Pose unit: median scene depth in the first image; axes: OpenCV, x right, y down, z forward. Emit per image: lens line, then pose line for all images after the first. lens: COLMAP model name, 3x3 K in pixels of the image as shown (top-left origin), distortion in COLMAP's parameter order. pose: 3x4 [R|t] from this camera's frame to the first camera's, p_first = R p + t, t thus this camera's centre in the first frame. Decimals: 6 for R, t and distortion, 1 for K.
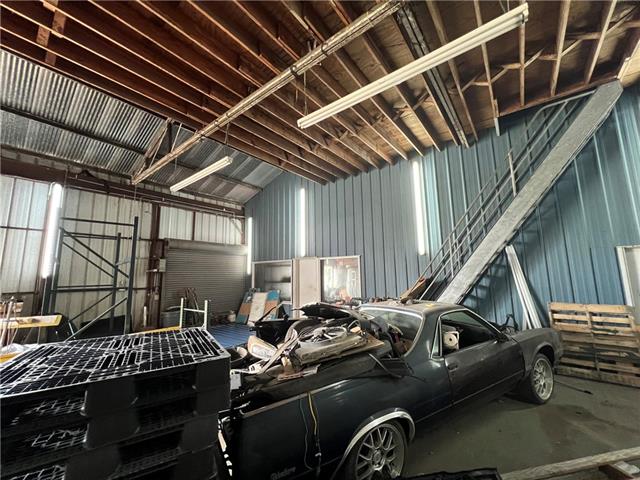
lens RADIAL K [[255.8, 0, 320.4], [0, 255.8, 239.0], [0, 0, 1]] dist [0.000596, -0.000042]
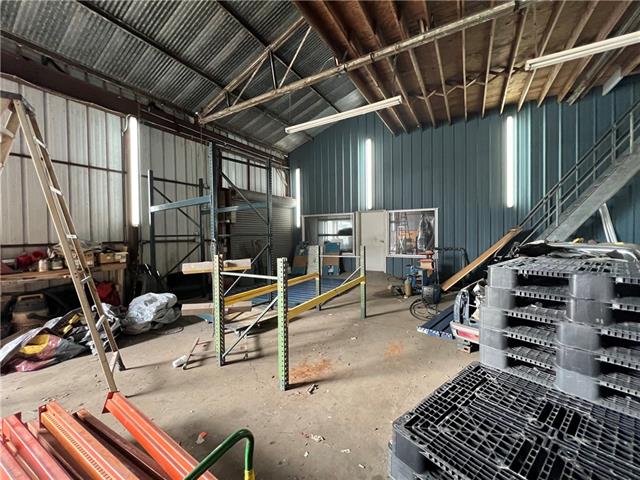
lens RADIAL K [[257.9, 0, 319.0], [0, 257.9, 238.3], [0, 0, 1]] dist [0.002383, -0.000098]
pose [[0.990525, -0.000083, 0.137333, -0.423103], [-0.021327, 0.987775, 0.154421, 0.029783], [-0.135667, -0.155886, 0.978414, 0.011368]]
